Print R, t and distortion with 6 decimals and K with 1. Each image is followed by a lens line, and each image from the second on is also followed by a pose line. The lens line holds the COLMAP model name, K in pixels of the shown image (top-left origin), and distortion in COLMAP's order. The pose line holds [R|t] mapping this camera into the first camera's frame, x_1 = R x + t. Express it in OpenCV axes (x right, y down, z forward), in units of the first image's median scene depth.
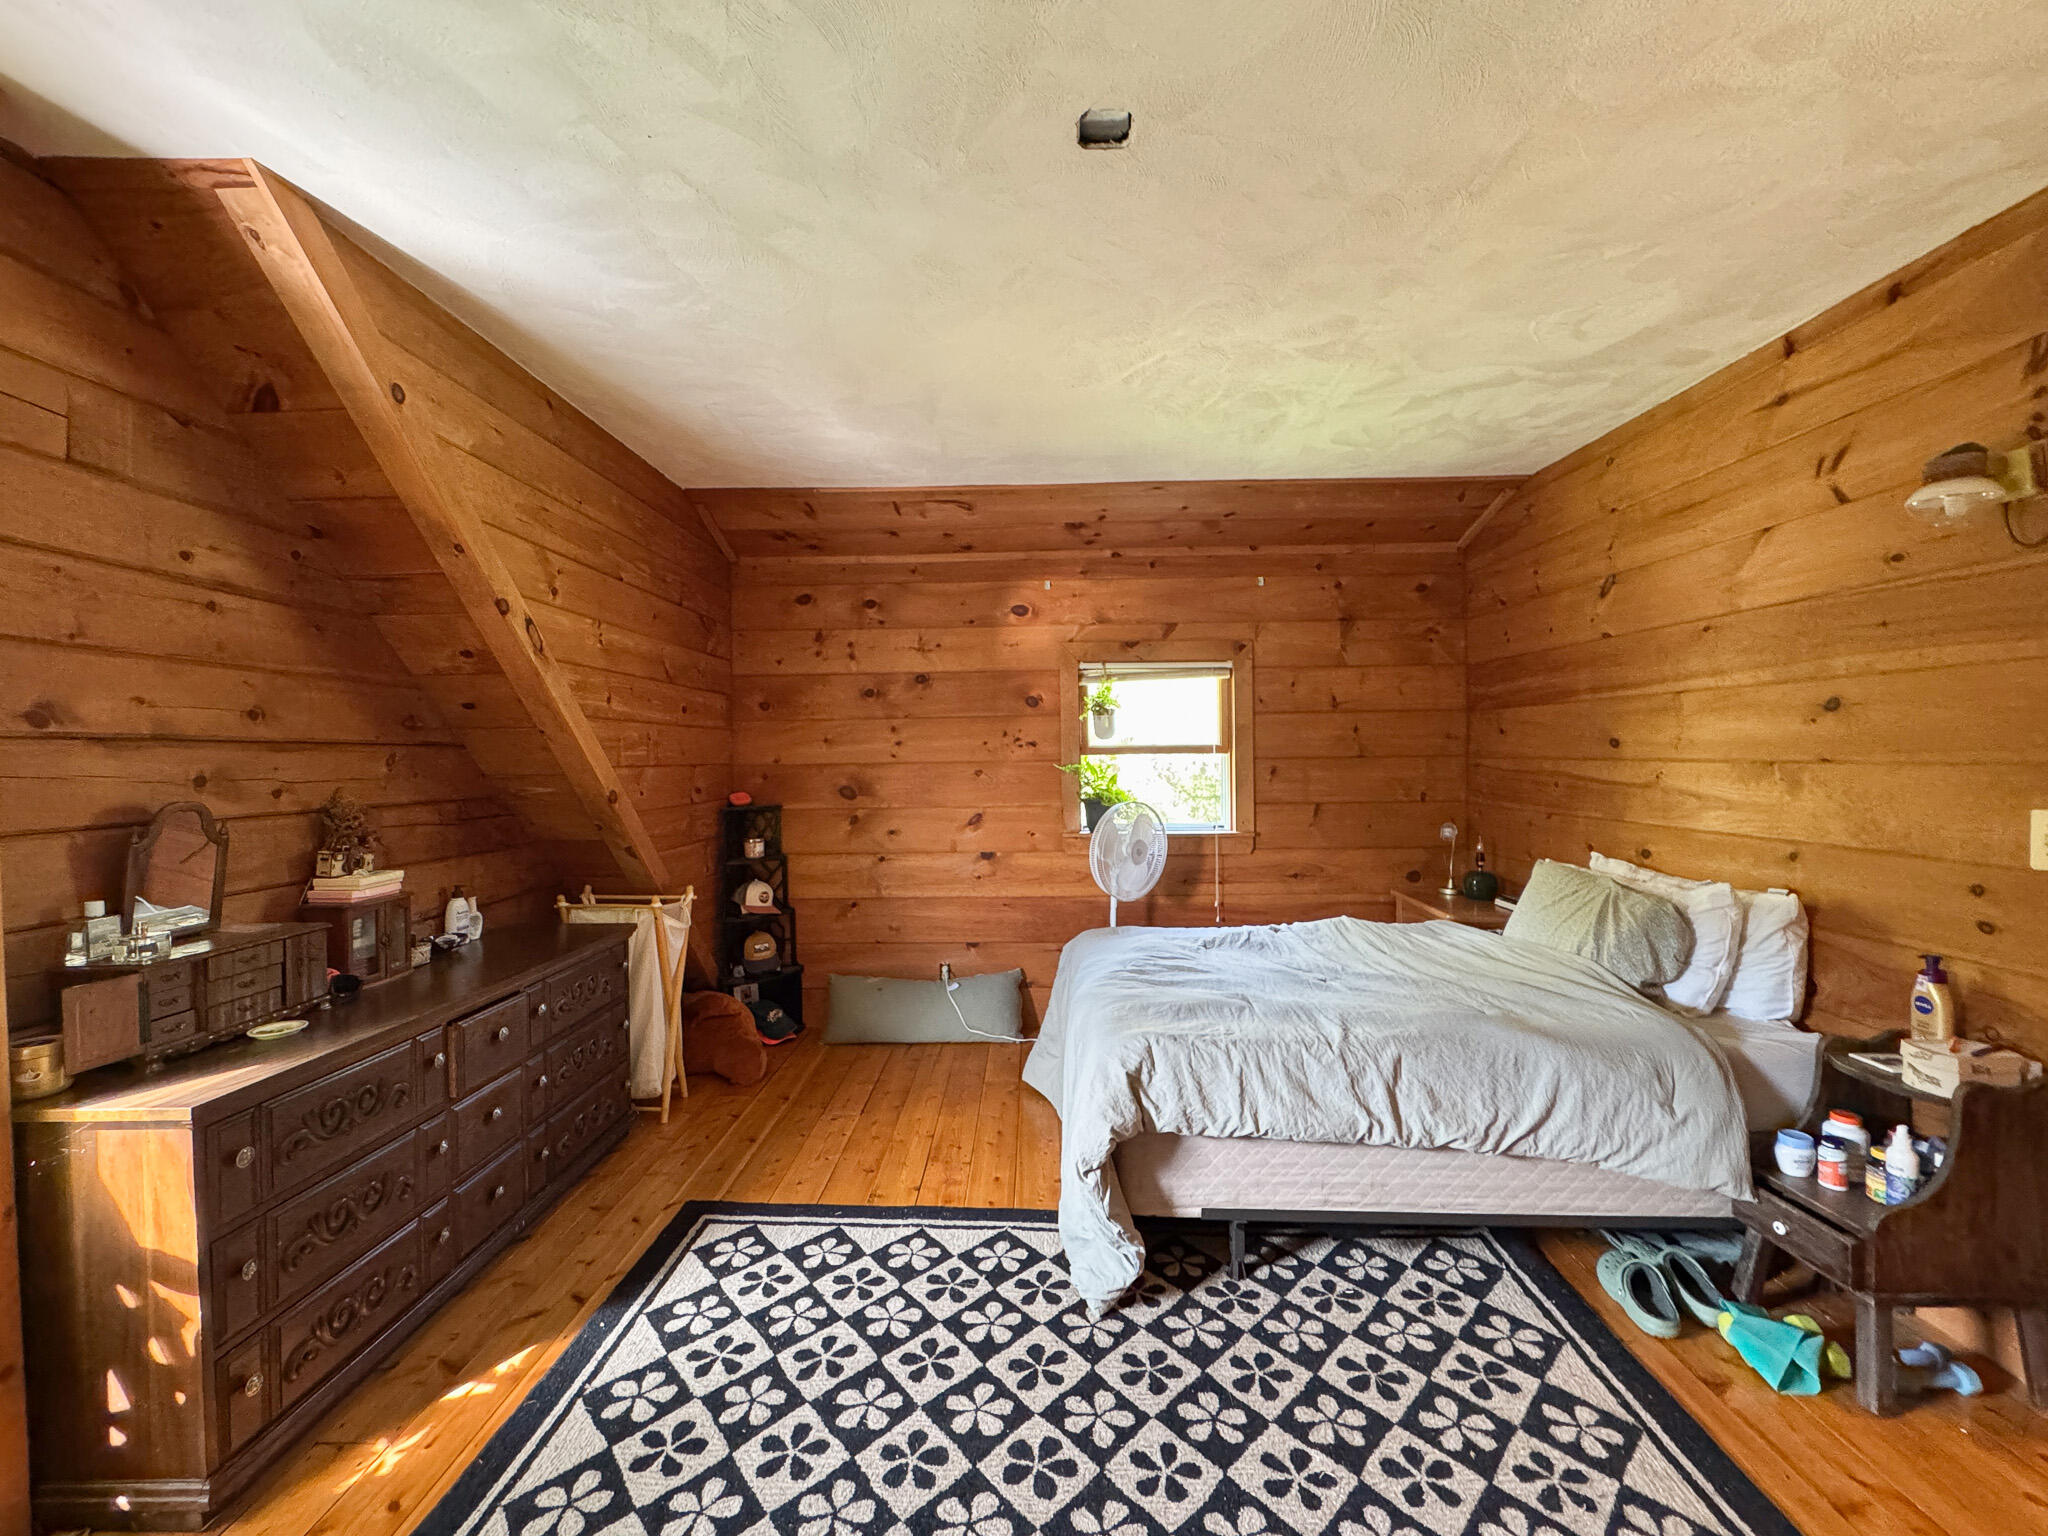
lens RADIAL K [[820.1, 0, 1012.7], [0, 820.1, 766.7], [0, 0, 1]] dist [0.000169, -0.000301]
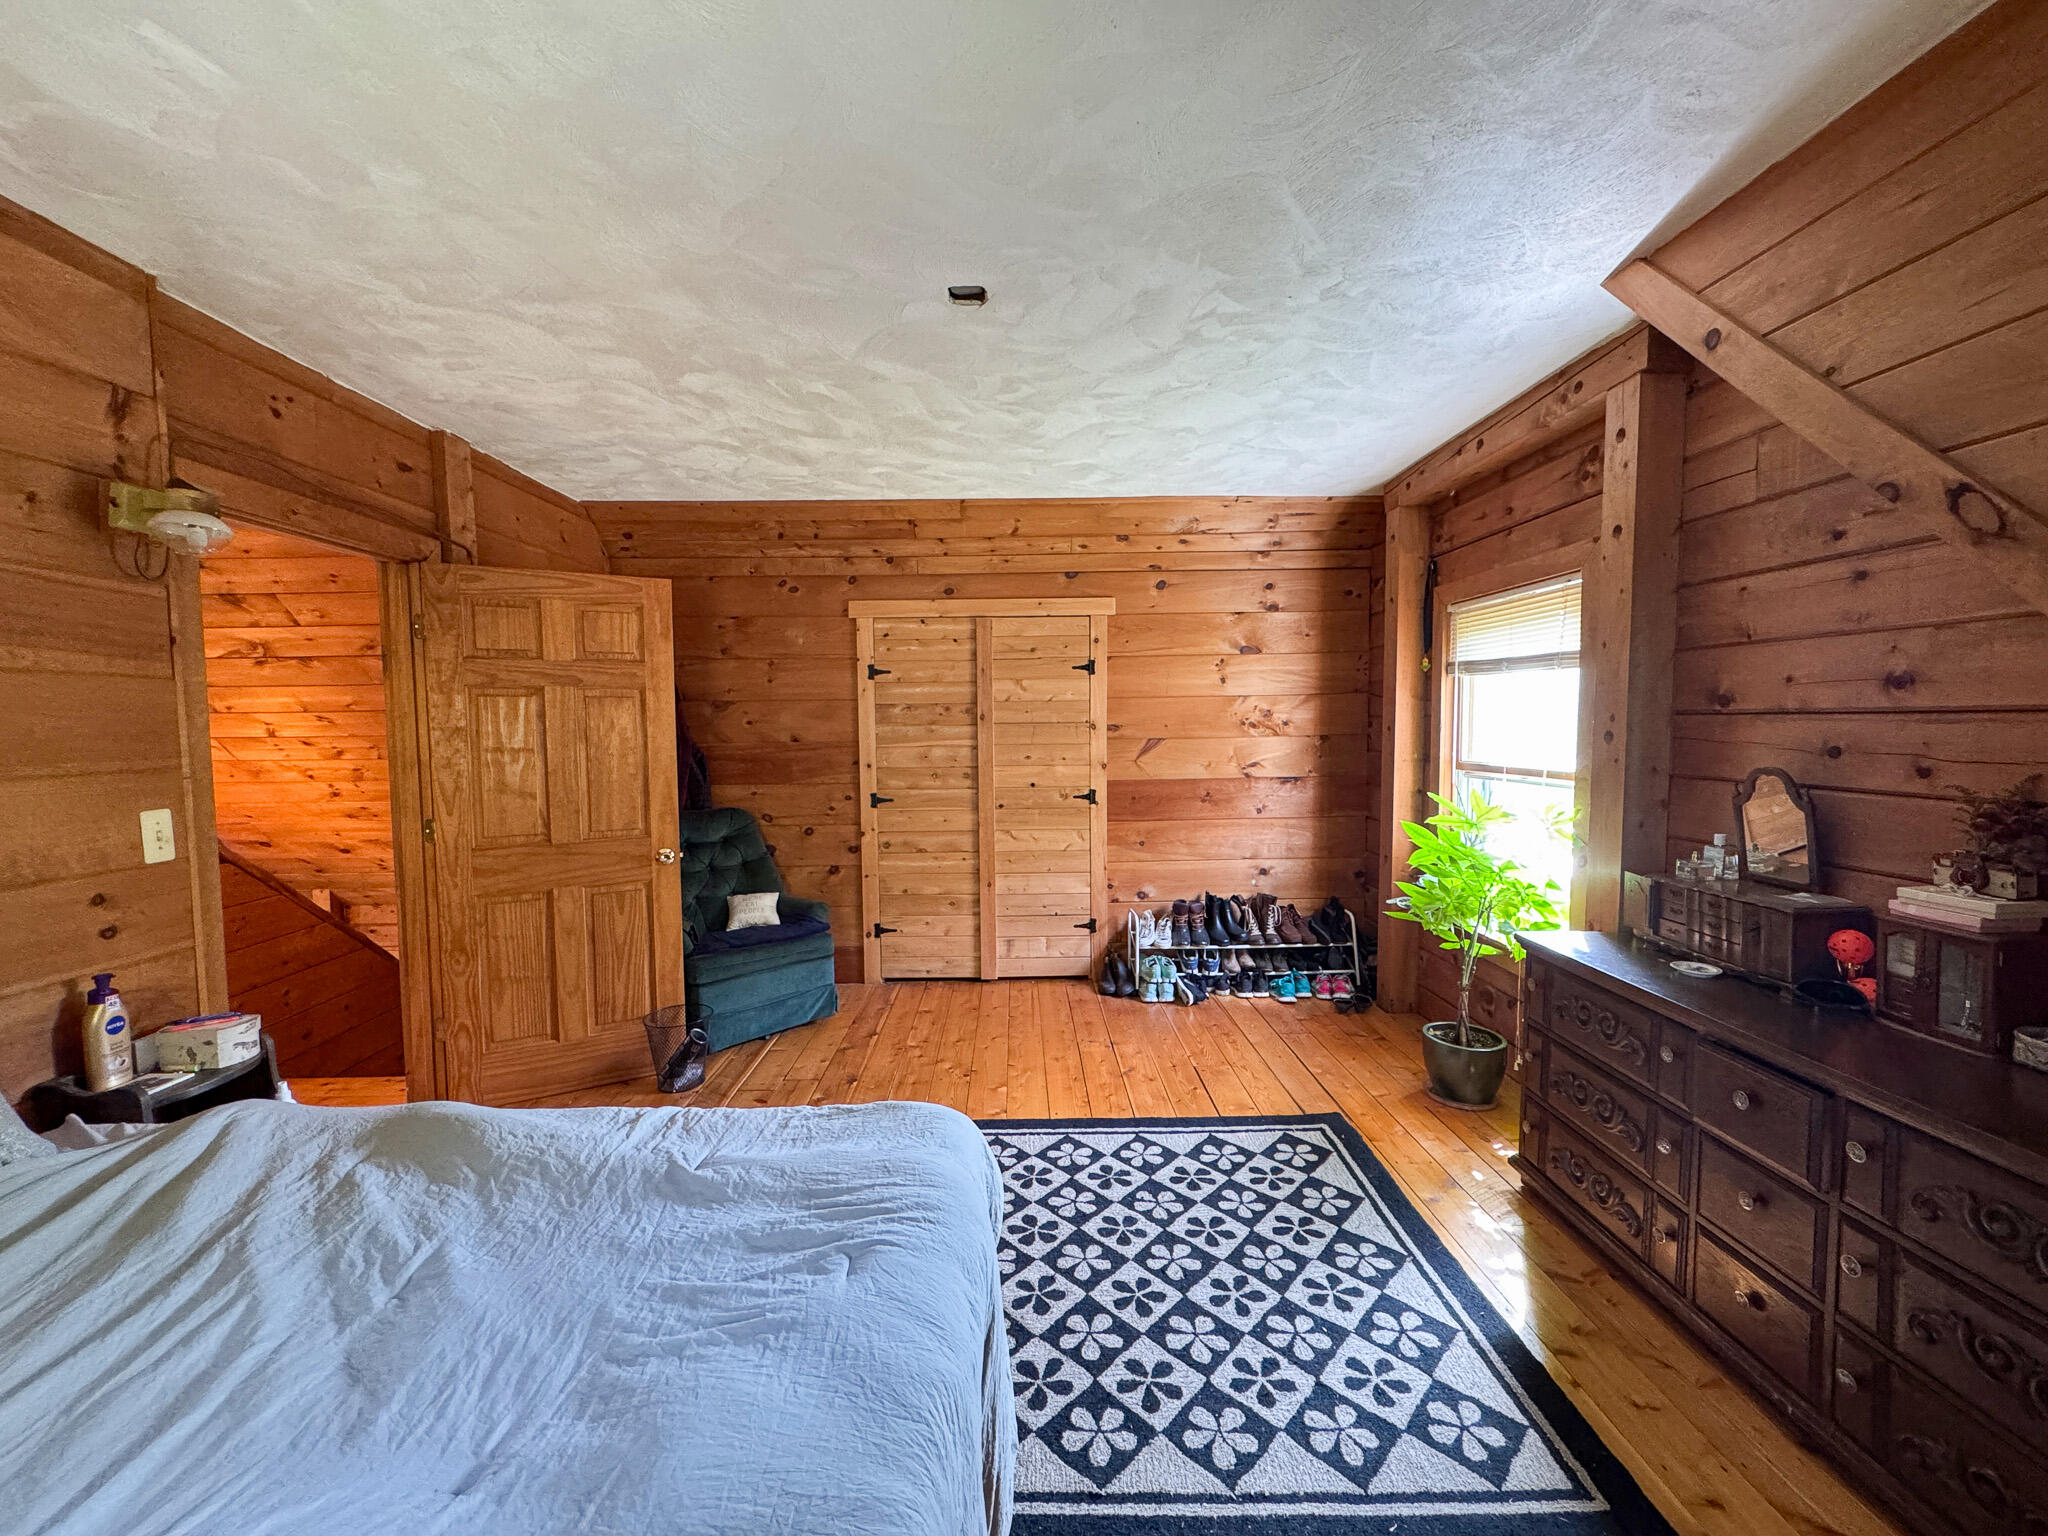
lens RADIAL K [[820.1, 0, 1028.3], [0, 820.1, 767.2], [0, 0, 1]] dist [0.000169, -0.000301]
pose [[-0.997940, 0.024846, -0.059155, 0.088140], [0.020521, 0.997148, 0.072632, -0.058160], [0.060791, 0.071268, -0.995603, 1.949482]]
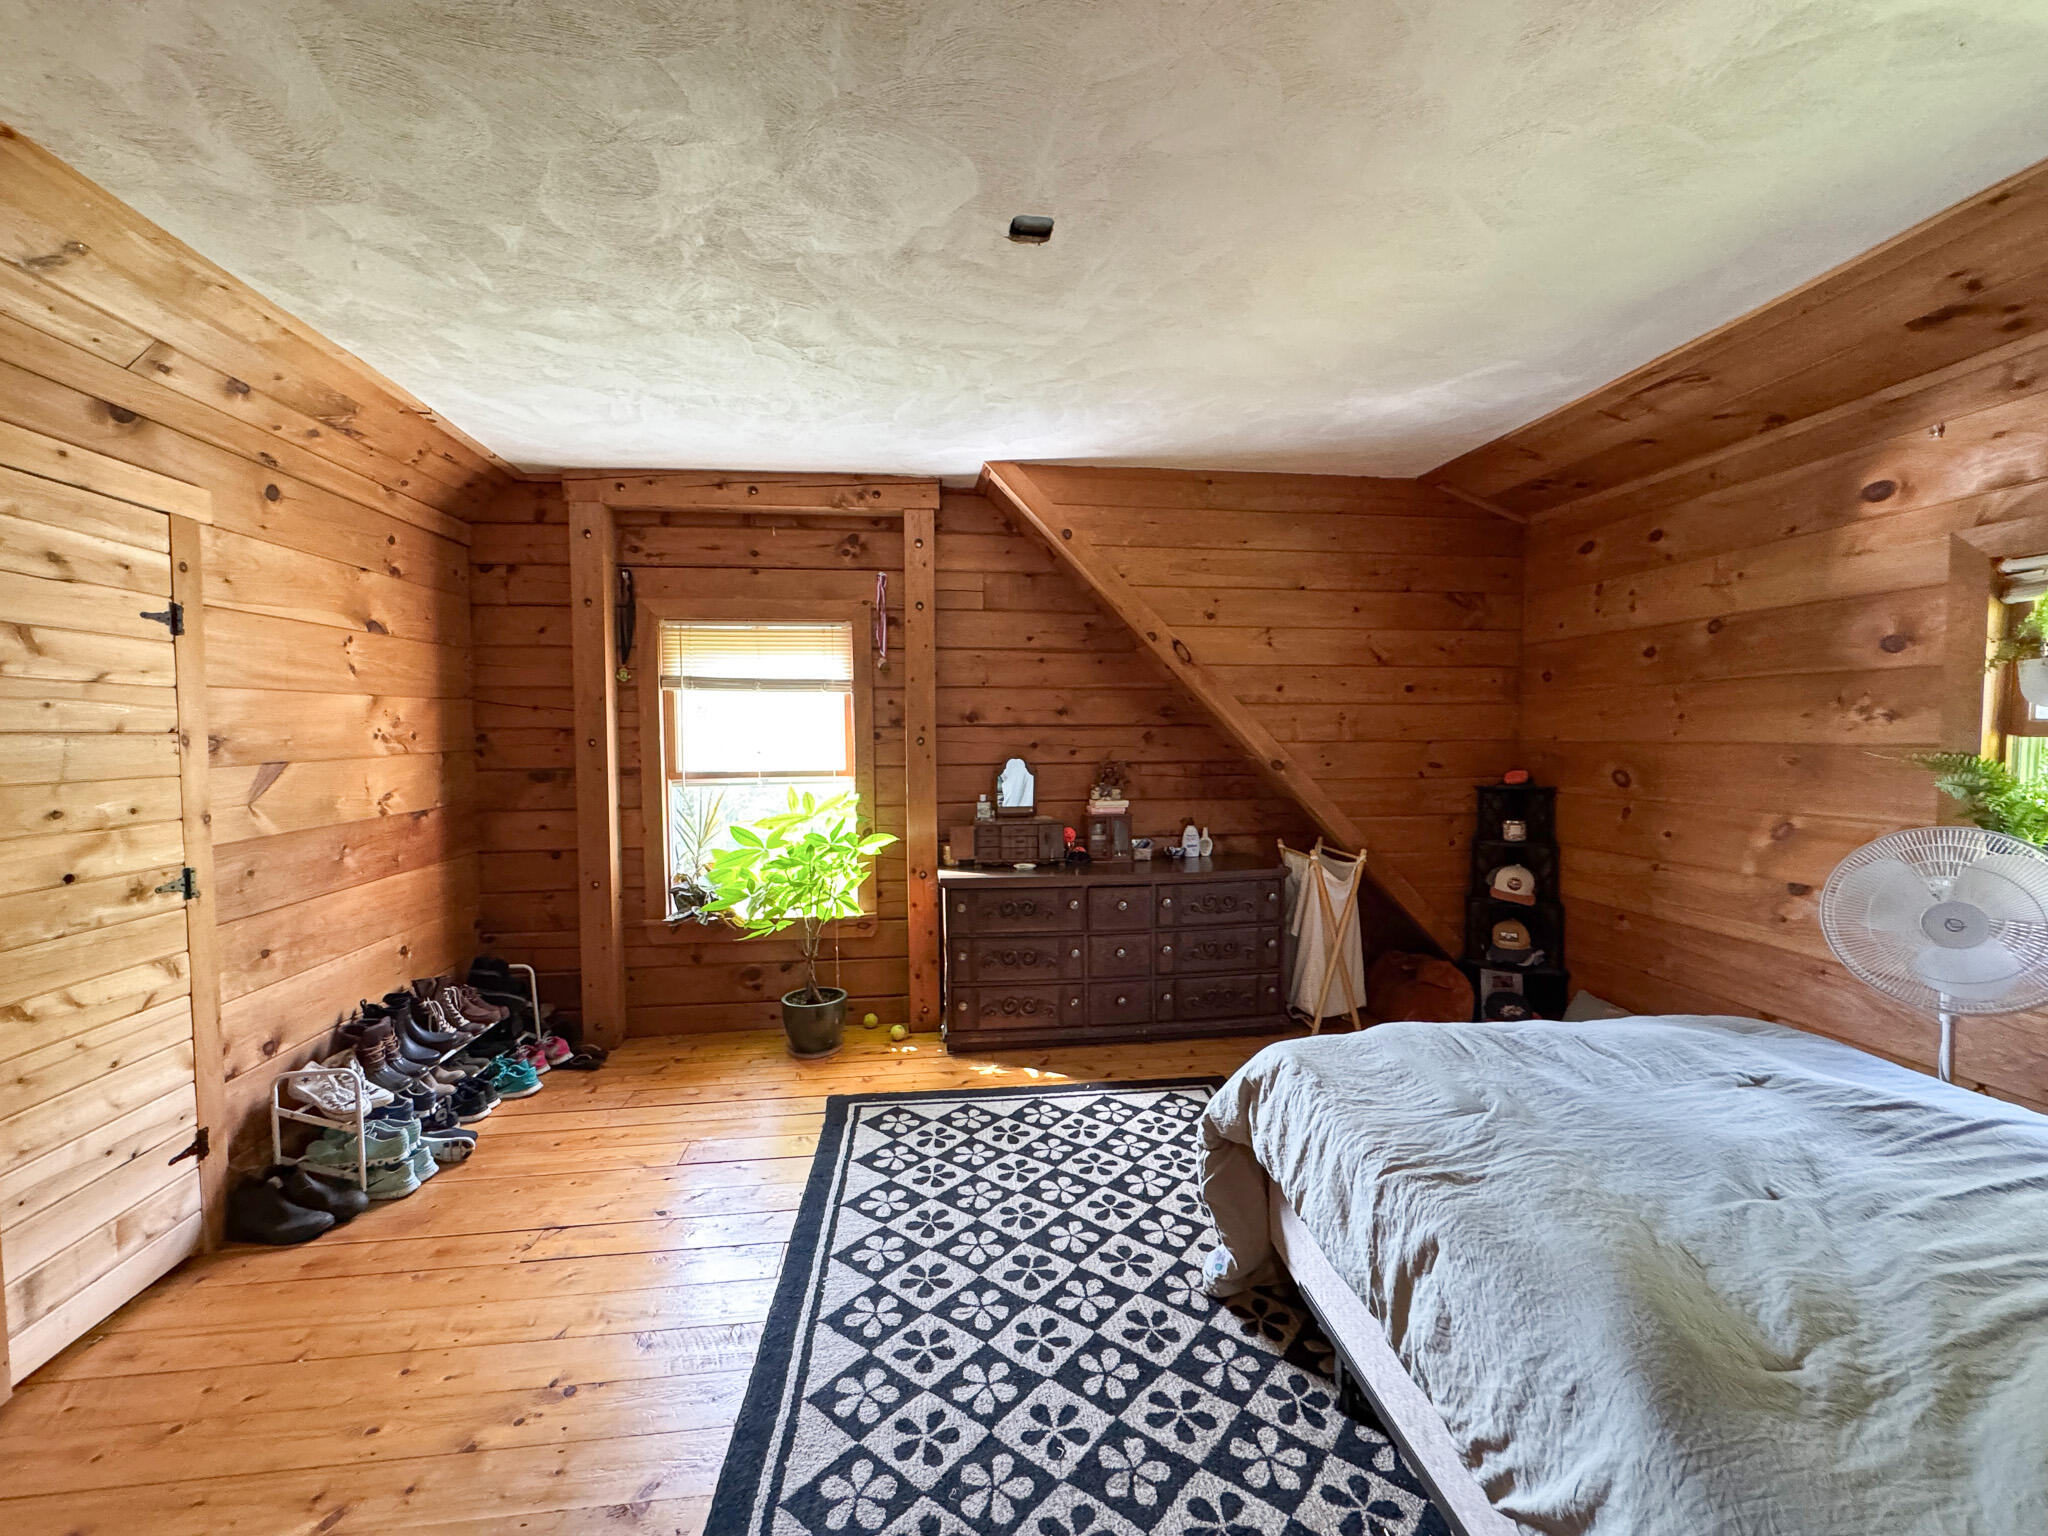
lens RADIAL K [[820.1, 0, 1032.6], [0, 820.1, 768.3], [0, 0, 1]] dist [0.000169, -0.000301]
pose [[0.167511, 0.052729, -0.984459, 1.070791], [-0.009065, 0.998609, 0.051945, -0.032078], [0.985829, 0.000223, 0.167756, 0.635373]]
